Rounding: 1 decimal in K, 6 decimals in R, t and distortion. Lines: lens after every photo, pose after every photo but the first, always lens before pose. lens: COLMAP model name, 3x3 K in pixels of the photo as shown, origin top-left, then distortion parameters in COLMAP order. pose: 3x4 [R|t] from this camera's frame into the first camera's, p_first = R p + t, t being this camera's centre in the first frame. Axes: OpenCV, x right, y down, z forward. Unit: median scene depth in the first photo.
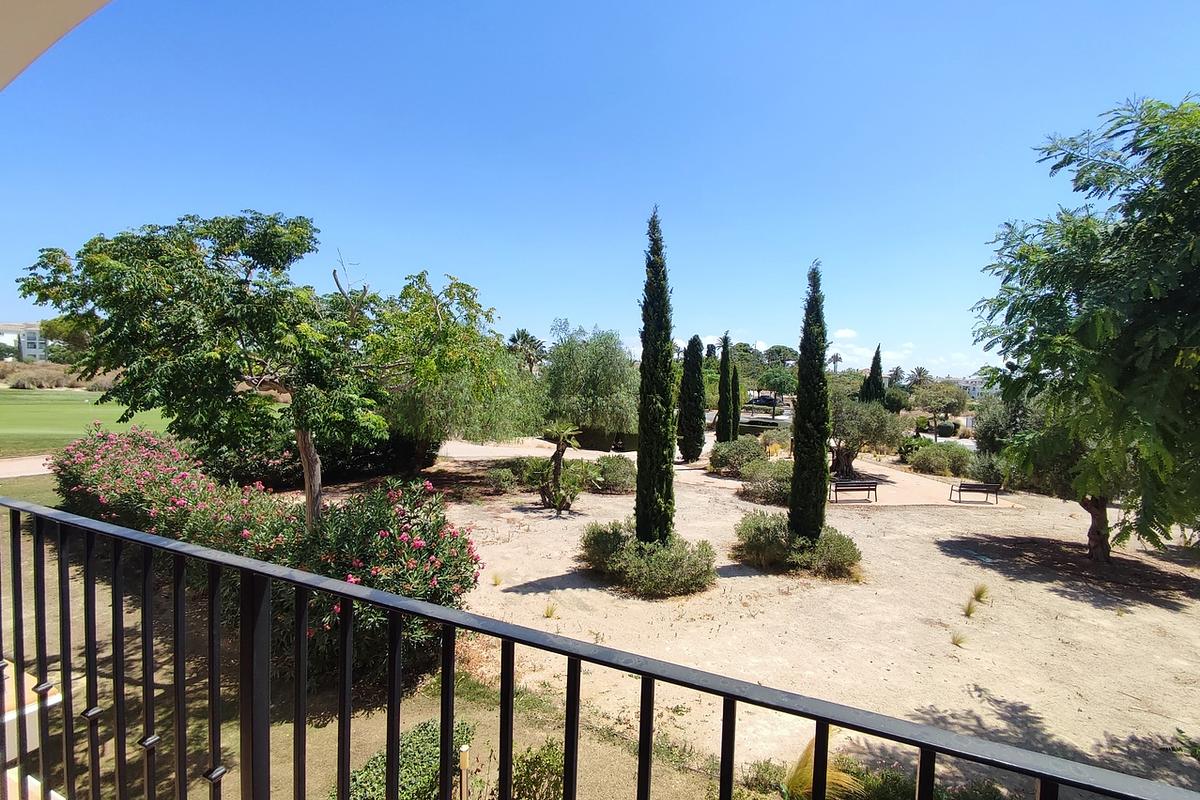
lens RADIAL K [[547.2, 0, 604.3], [0, 547.2, 393.5], [0, 0, 1]] dist [-0.006204, 0.002014]
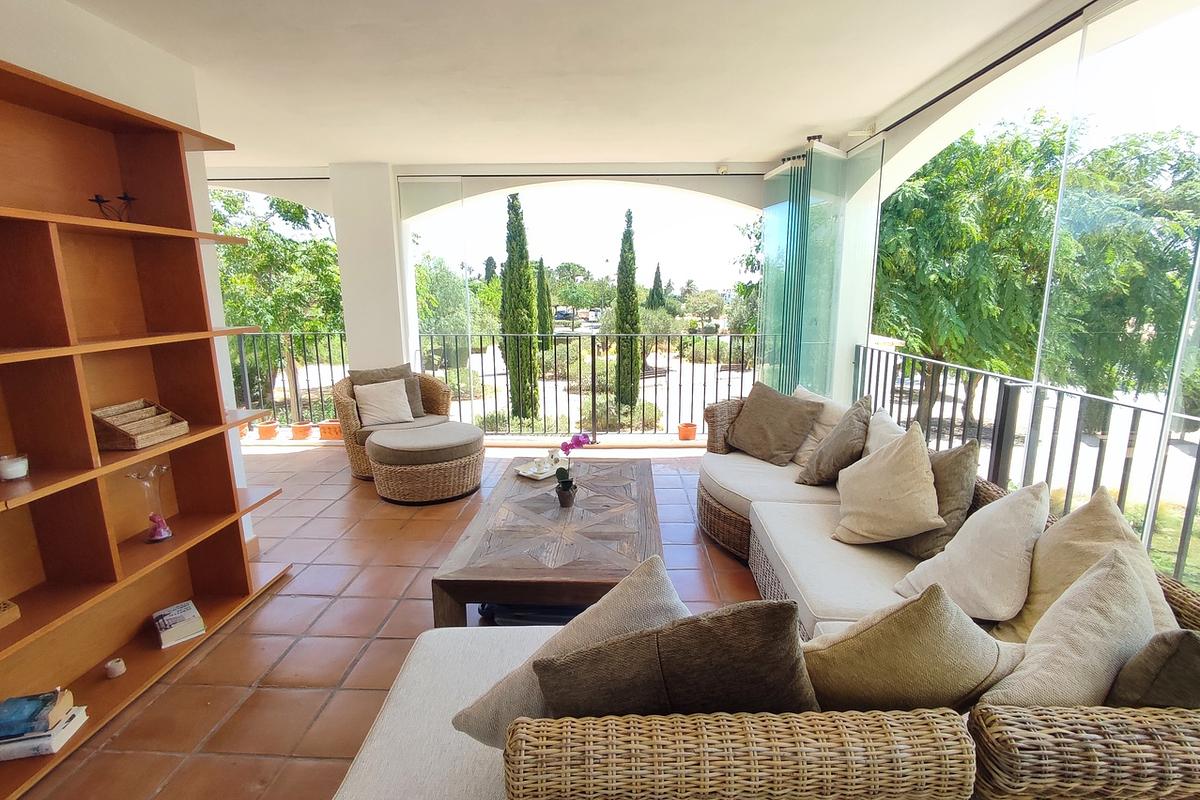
lens RADIAL K [[547.2, 0, 596.4], [0, 547.2, 396.1], [0, 0, 1]] dist [-0.006204, 0.002014]
pose [[0.934369, -0.108557, 0.339366, -0.068028], [0.056439, 0.985525, 0.159859, 0.002523], [-0.351807, -0.130214, 0.926971, -0.102722]]
